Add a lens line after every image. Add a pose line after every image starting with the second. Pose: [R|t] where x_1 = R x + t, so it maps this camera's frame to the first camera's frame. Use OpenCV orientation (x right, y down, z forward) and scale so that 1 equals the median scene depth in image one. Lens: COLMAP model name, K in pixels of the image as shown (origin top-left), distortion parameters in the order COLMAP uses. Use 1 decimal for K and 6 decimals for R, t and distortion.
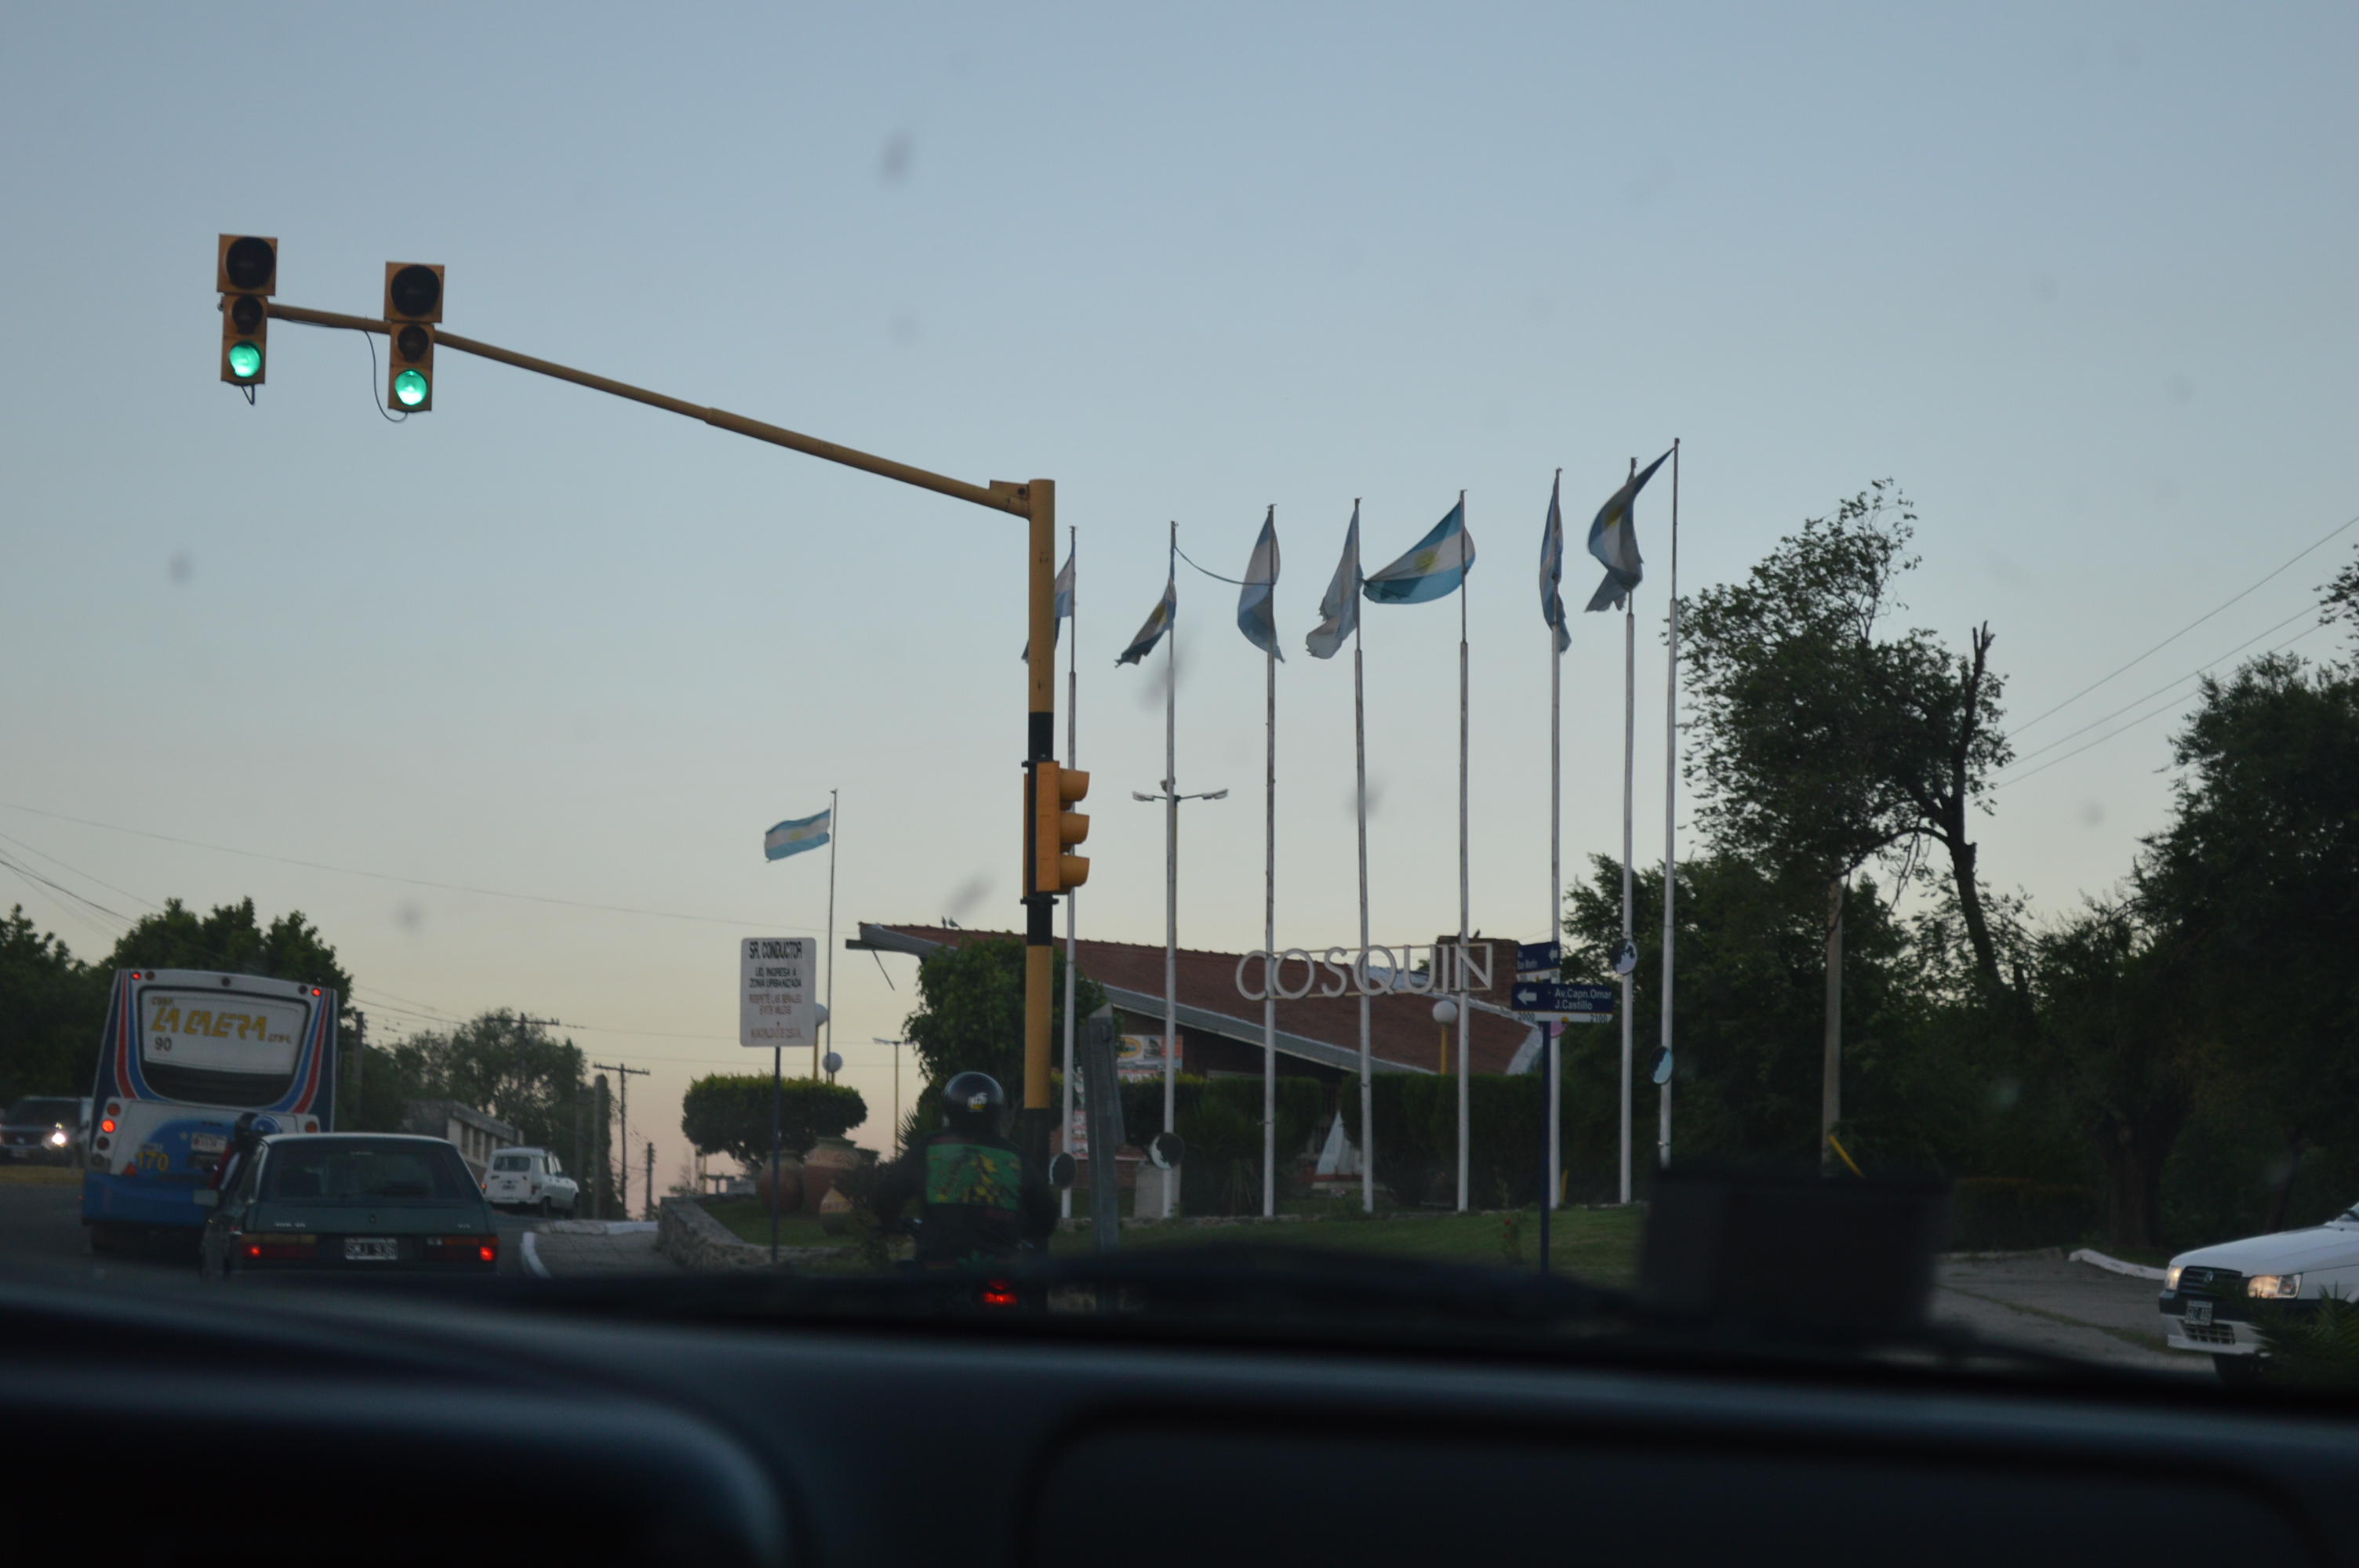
lens RADIAL K [[5663.1, 0, 1179.5], [0, 5663.1, 784.0], [0, 0, 1]] dist [0.070025, 0.096212]
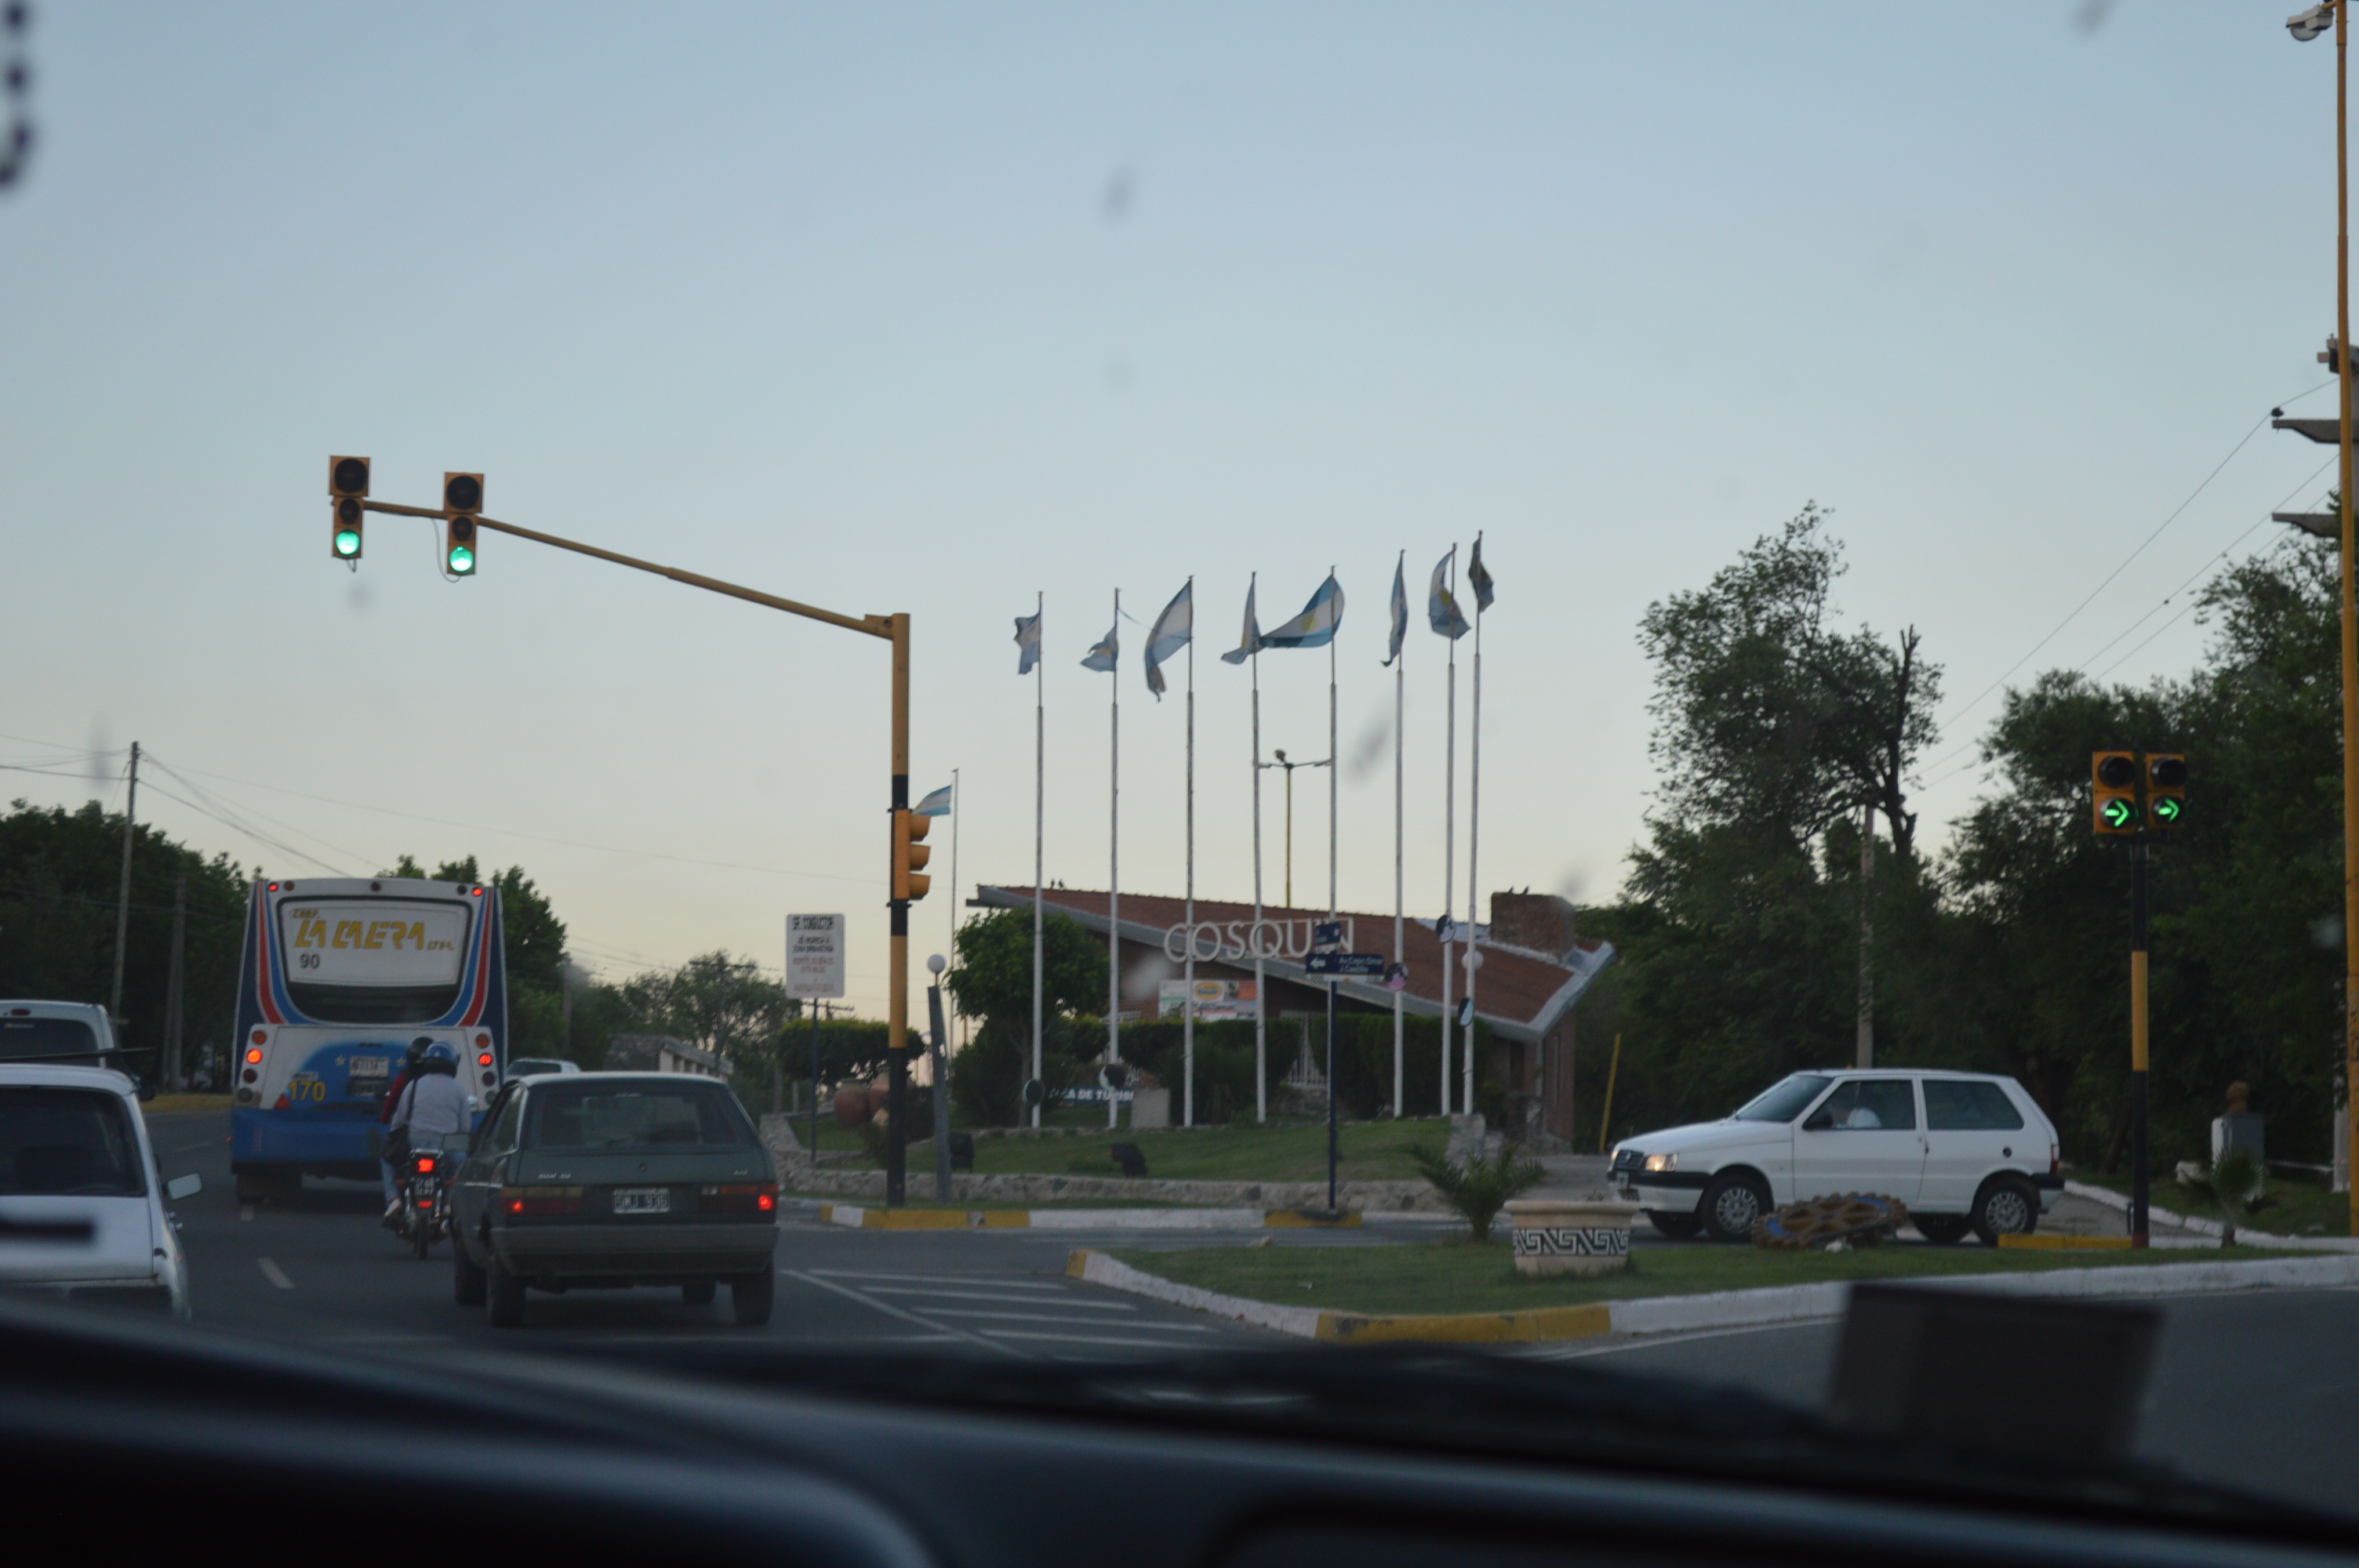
lens RADIAL K [[5647.4, 0, 1046.3], [0, 5647.4, 1047.9], [0, 0, 1]] dist [0.143934, 0.343702]
pose [[0.997534, -0.002881, -0.070120, 0.047544], [0.006995, 0.998263, 0.058494, -0.011359], [0.069830, -0.058840, 0.995822, -0.183852]]
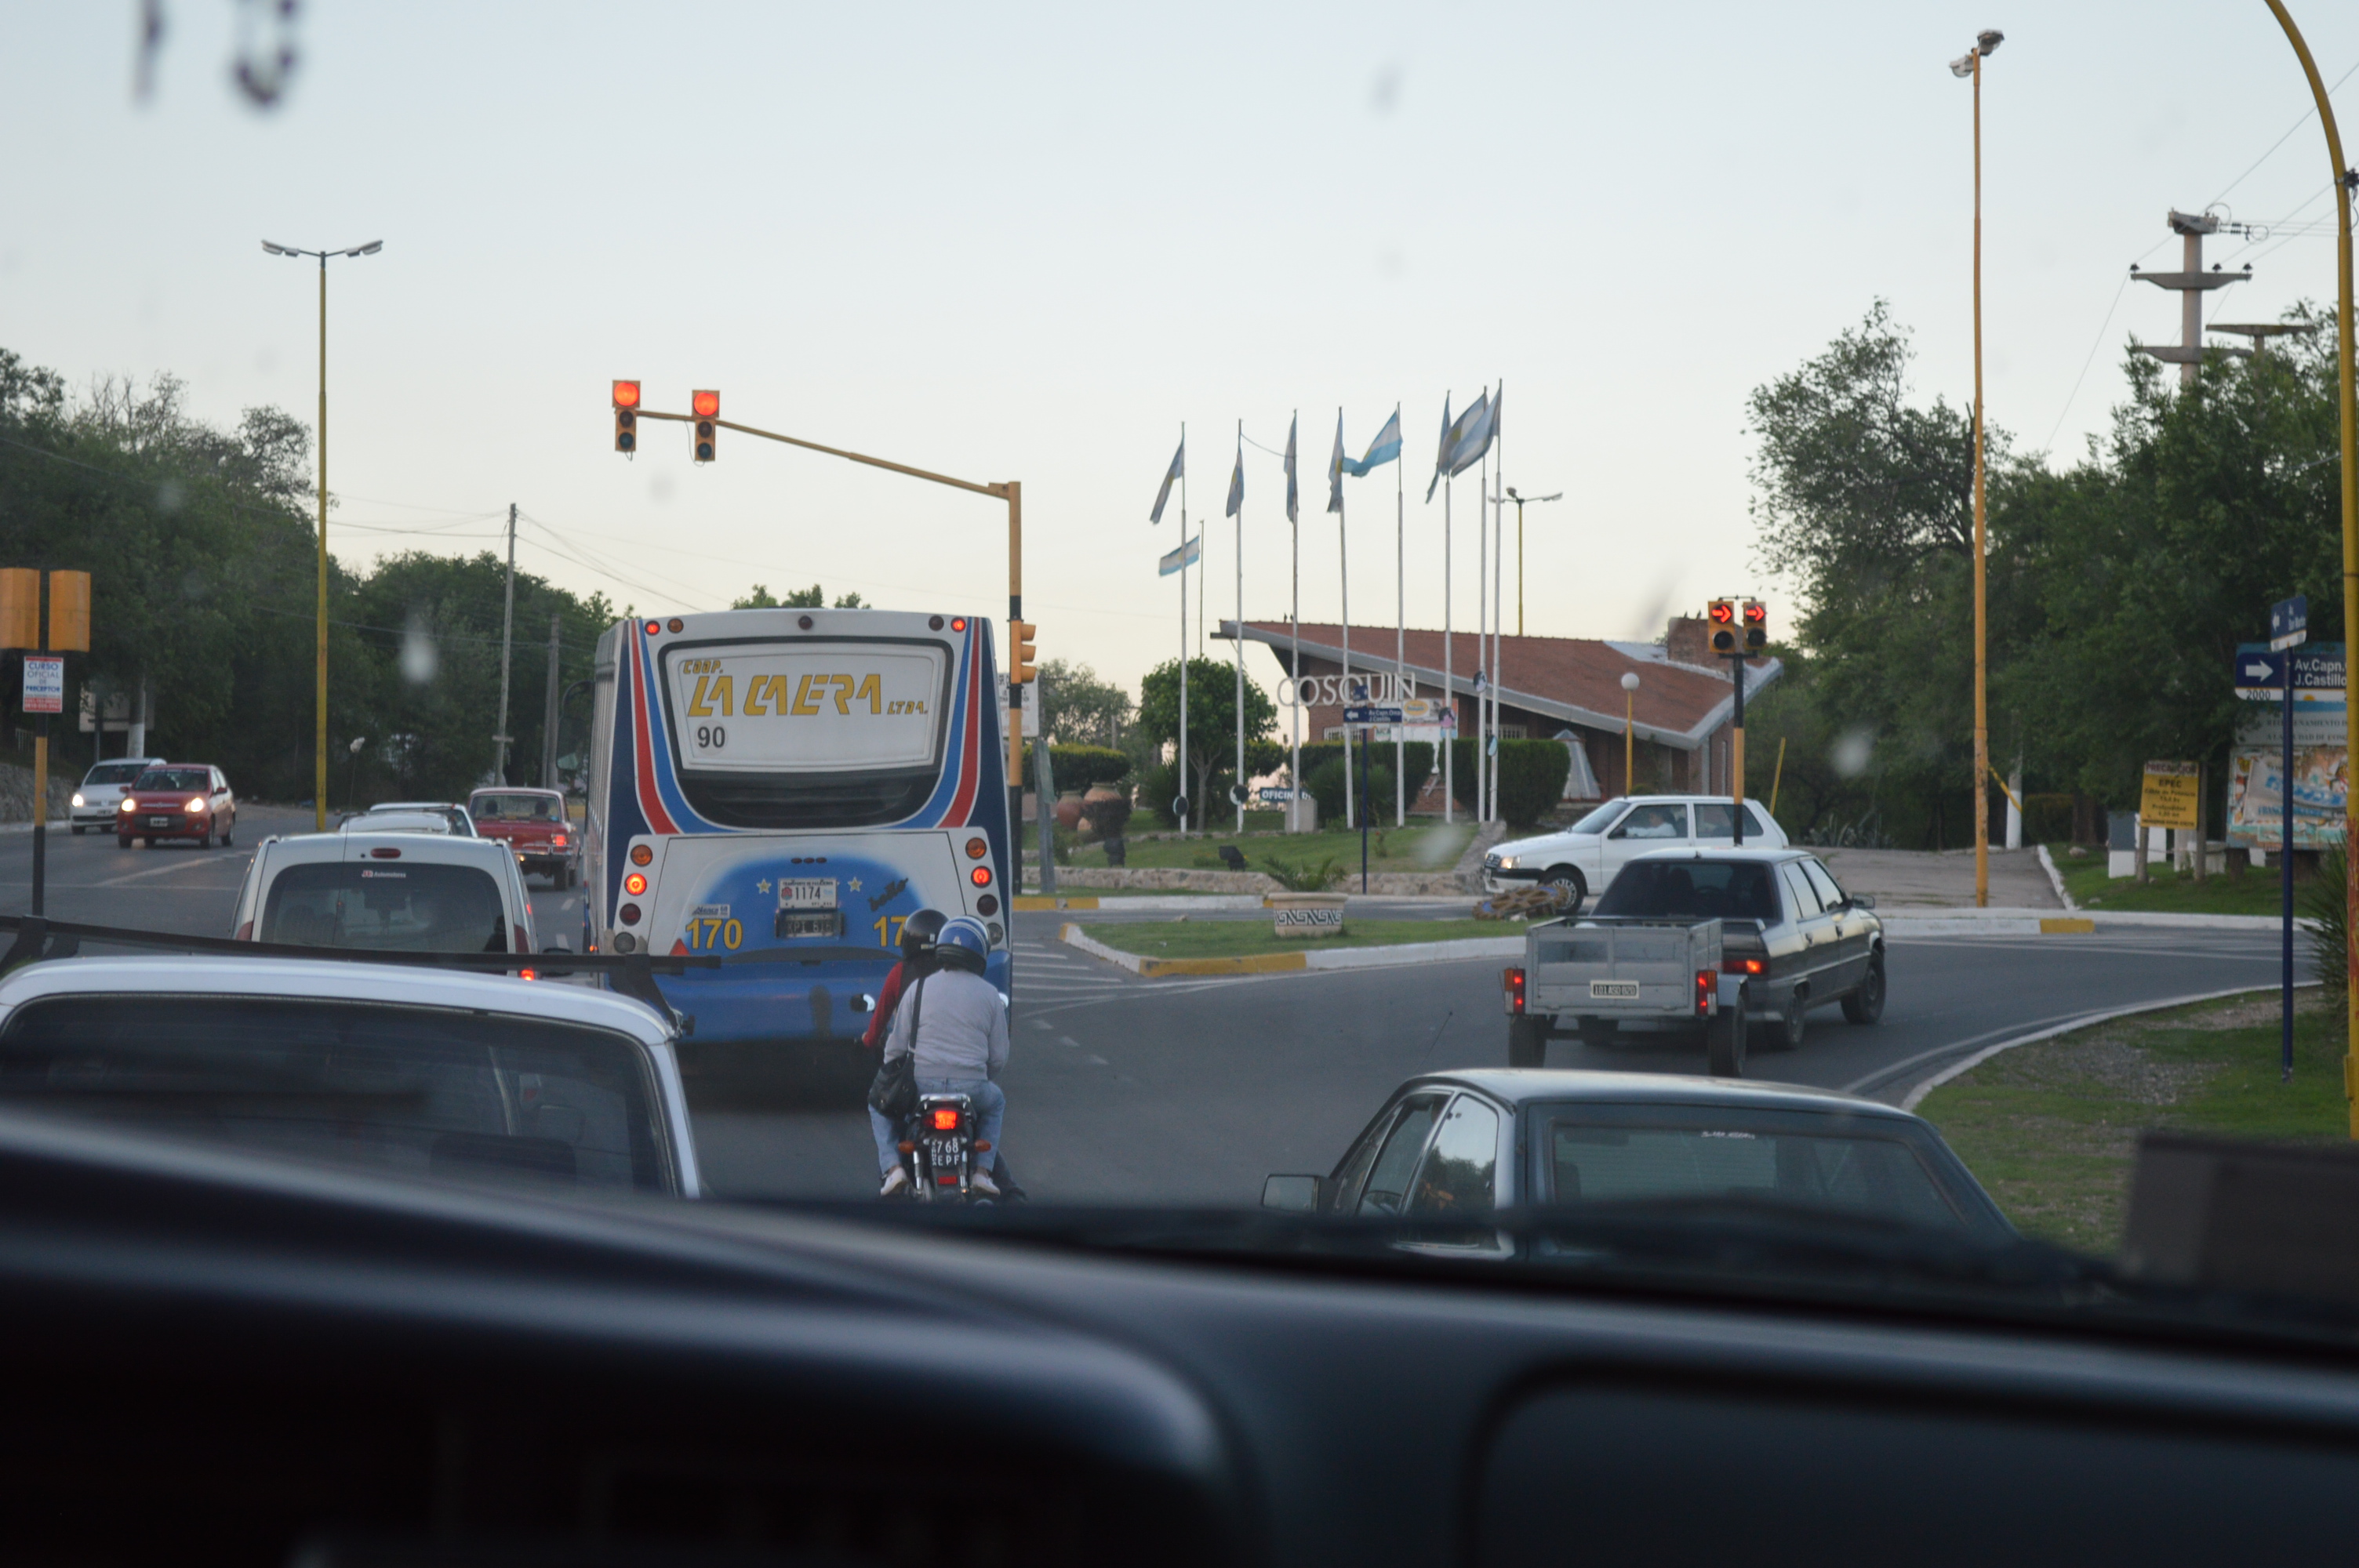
lens RADIAL K [[5554.9, 0, 1182.0], [0, 5554.9, 982.7], [0, 0, 1]] dist [0.623502, 0.201694]
pose [[0.993025, -0.005671, -0.117767, 0.115831], [0.017927, 0.994492, 0.103271, -0.034096], [0.116533, -0.104662, 0.987657, -0.432026]]
